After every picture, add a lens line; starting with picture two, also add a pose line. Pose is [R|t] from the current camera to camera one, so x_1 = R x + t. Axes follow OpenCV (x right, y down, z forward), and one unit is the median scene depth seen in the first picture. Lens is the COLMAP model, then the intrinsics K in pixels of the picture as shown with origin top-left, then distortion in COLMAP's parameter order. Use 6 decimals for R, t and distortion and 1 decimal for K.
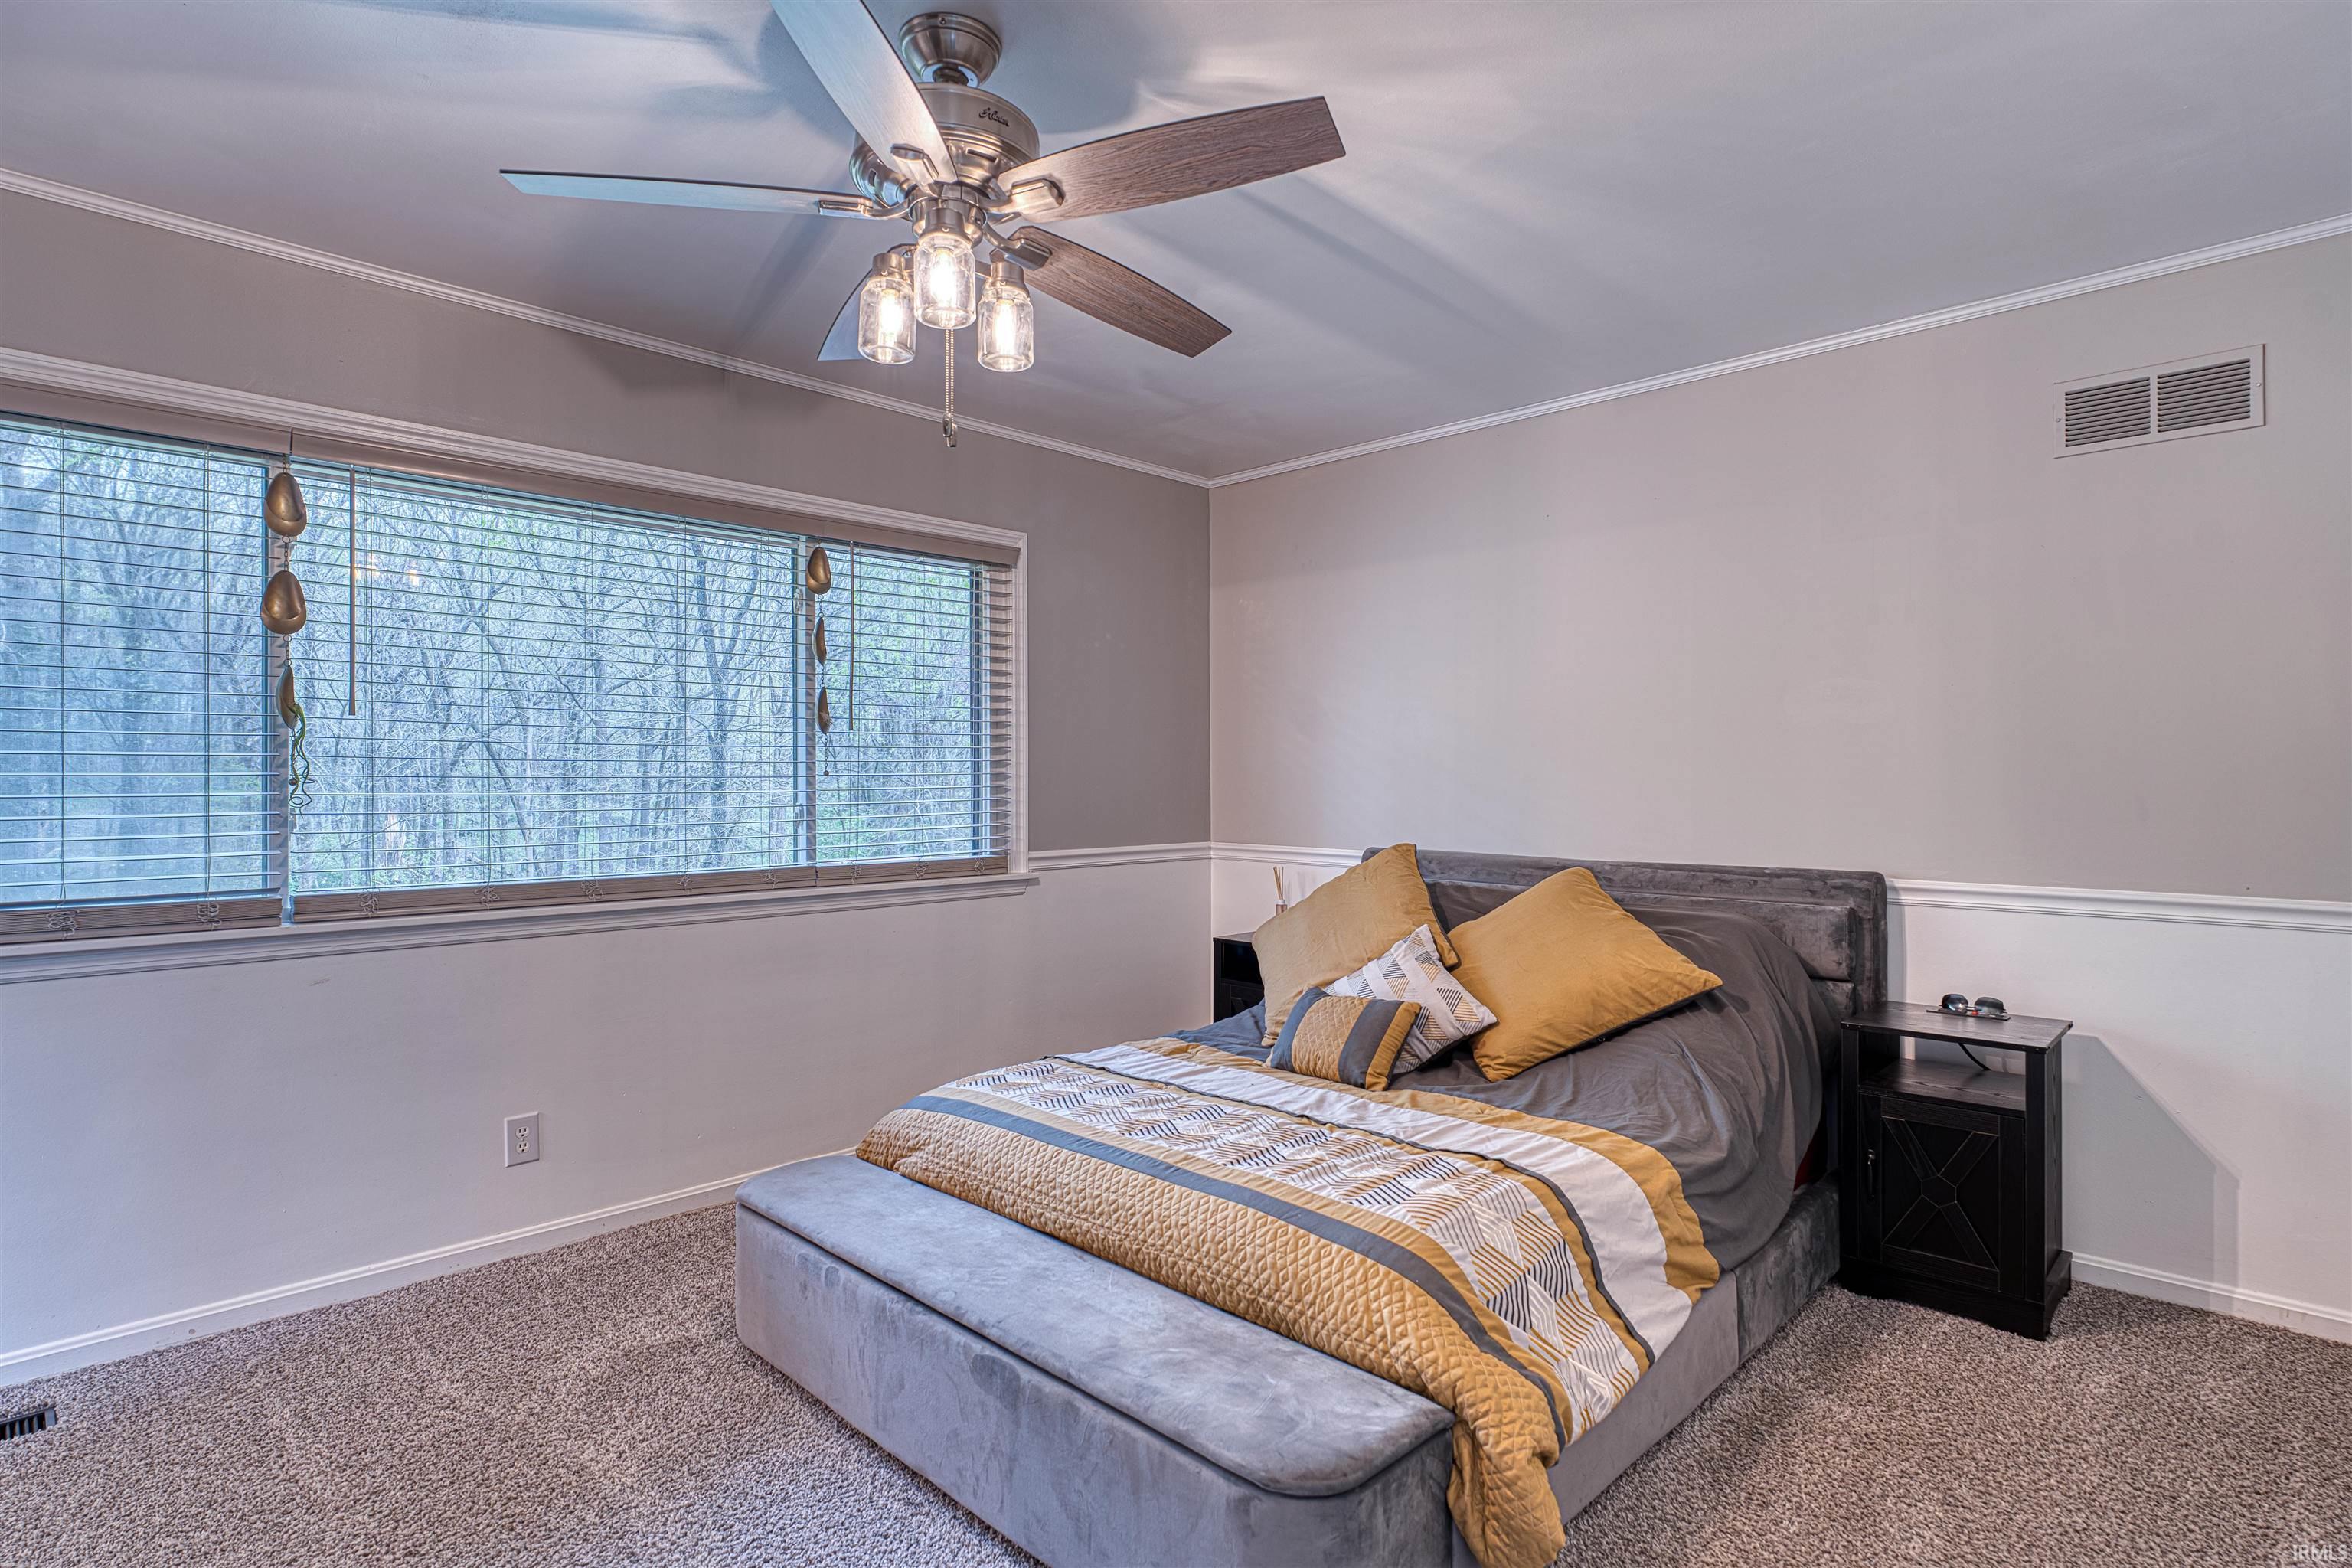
lens RADIAL K [[1215.0, 0, 1174.8], [0, 1215.0, 774.5], [0, 0, 1]] dist [0.000353, 0.000016]
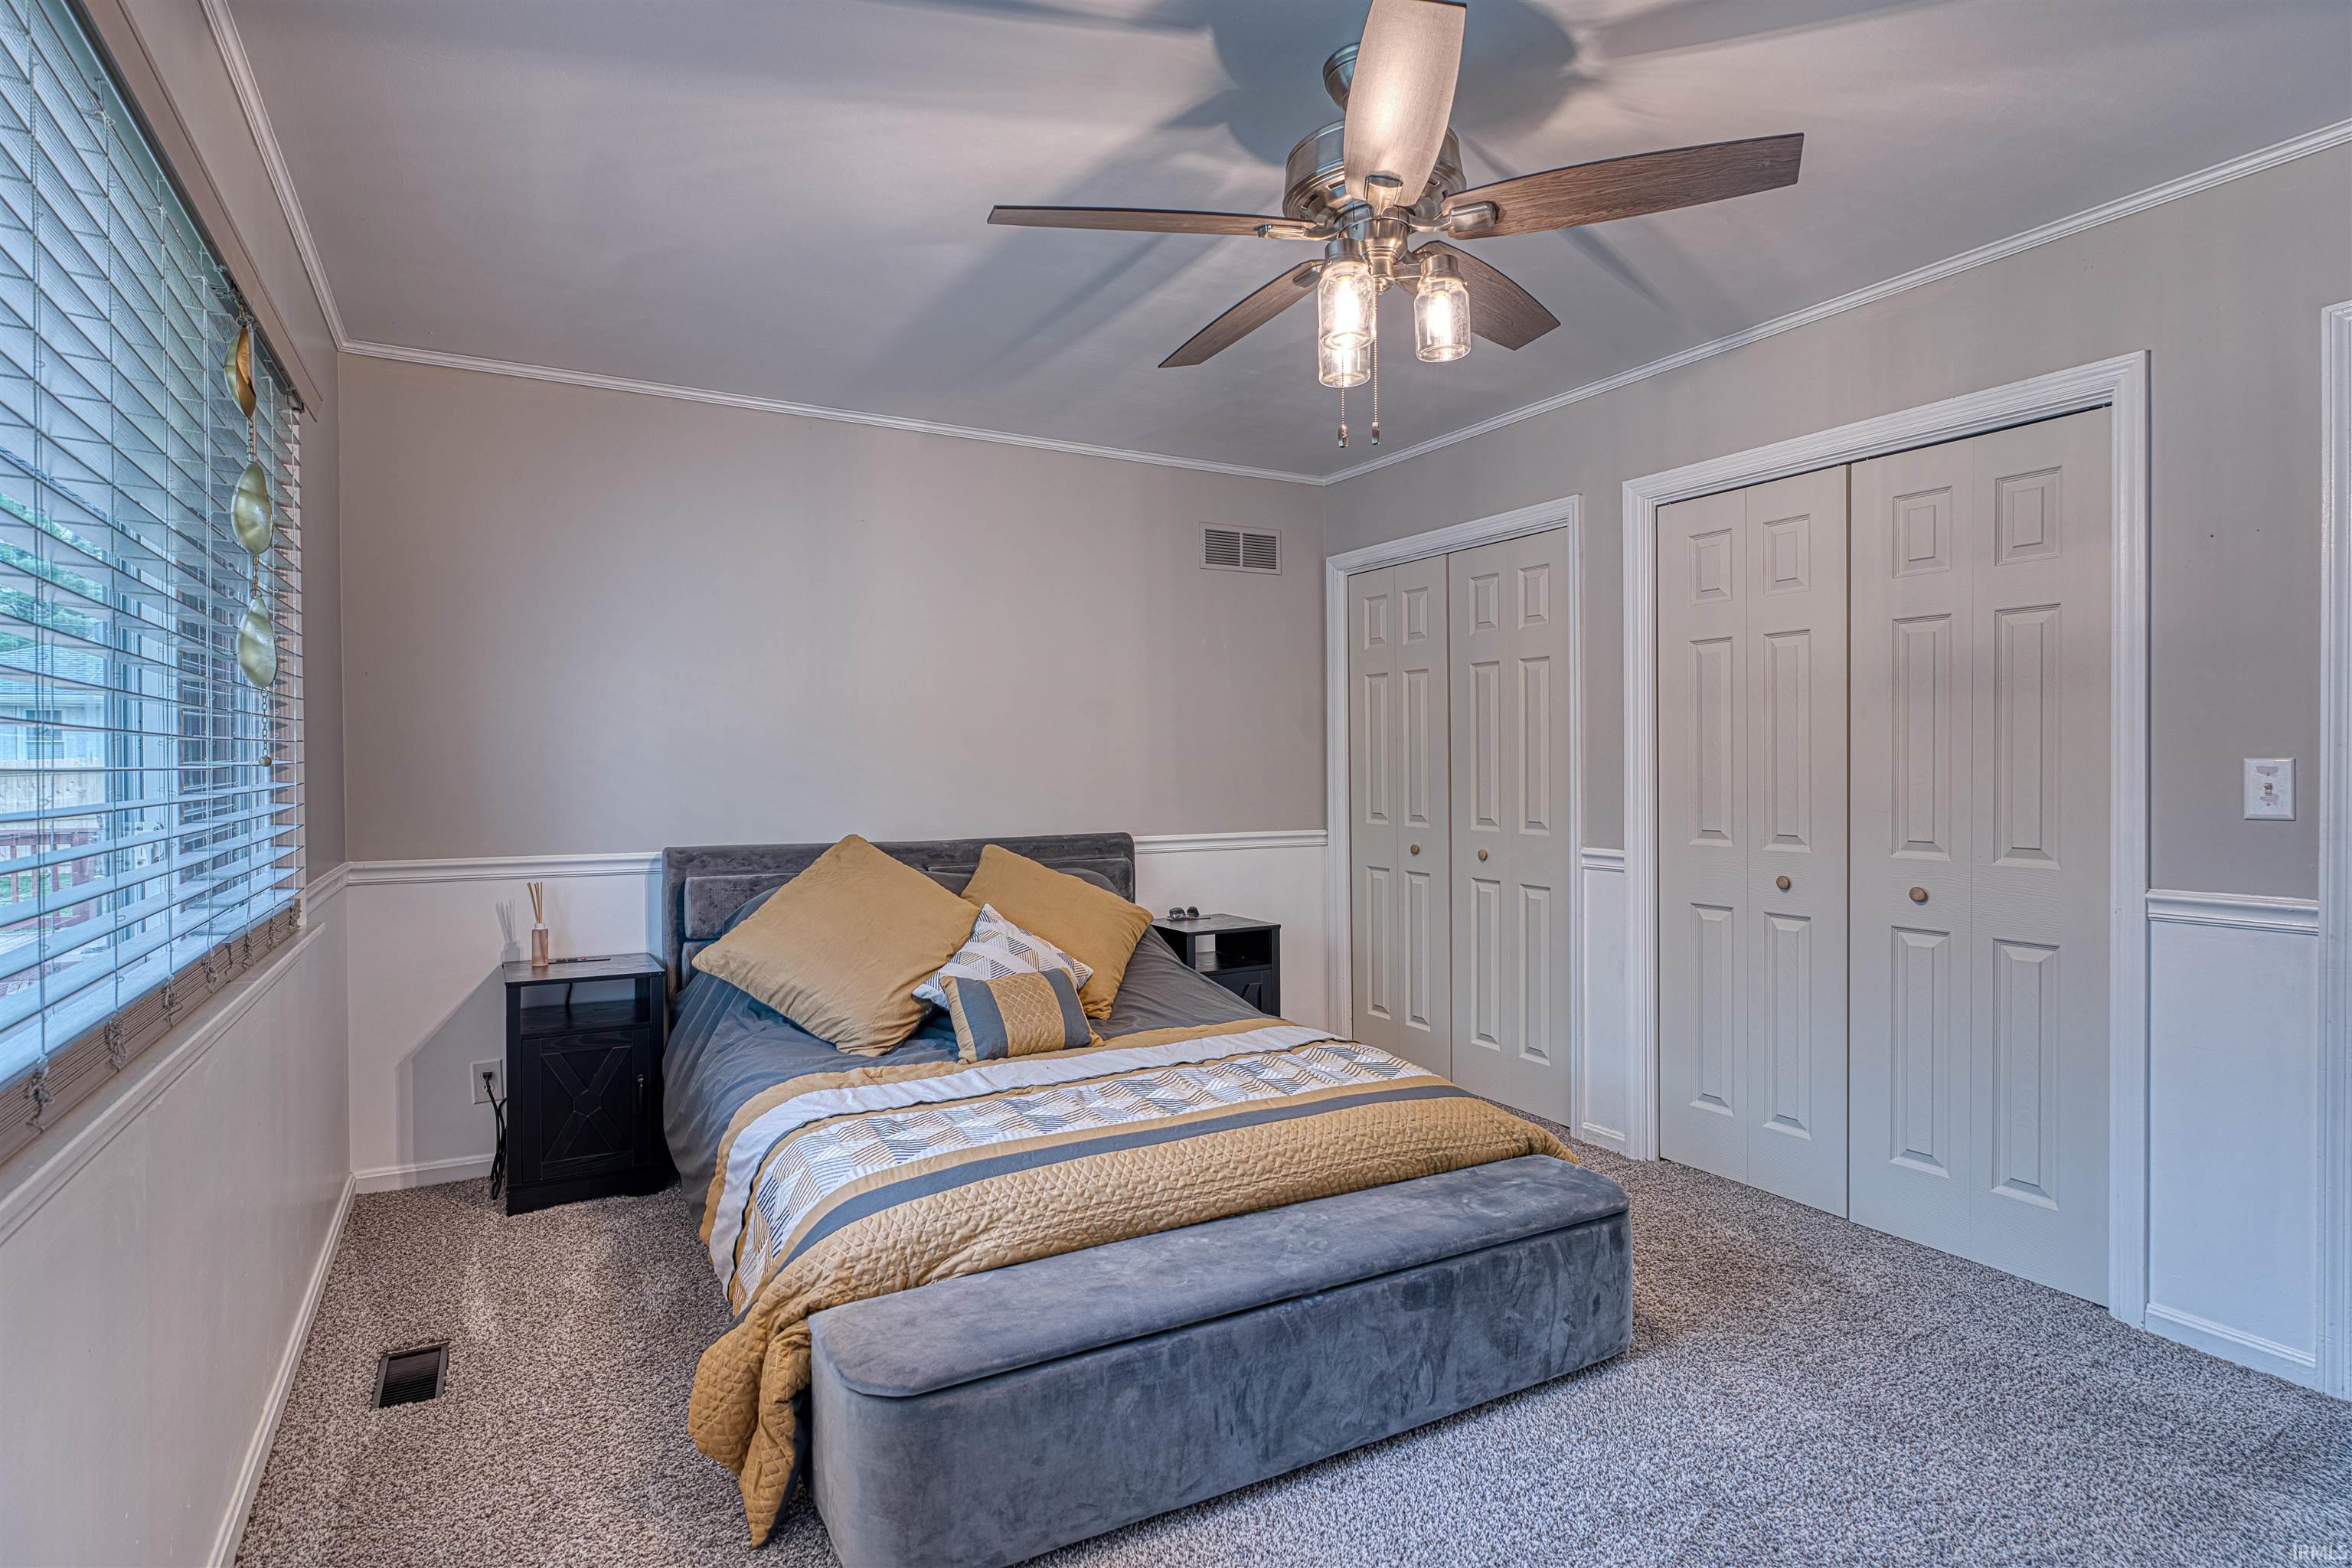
lens RADIAL K [[1215.0, 0, 1175.8], [0, 1215.0, 781.7], [0, 0, 1]] dist [0.000353, 0.000016]
pose [[0.275678, -0.012701, 0.961166, -0.939460], [0.002177, 0.999918, 0.012588, 0.002983], [-0.961248, -0.001378, 0.275683, 0.658587]]
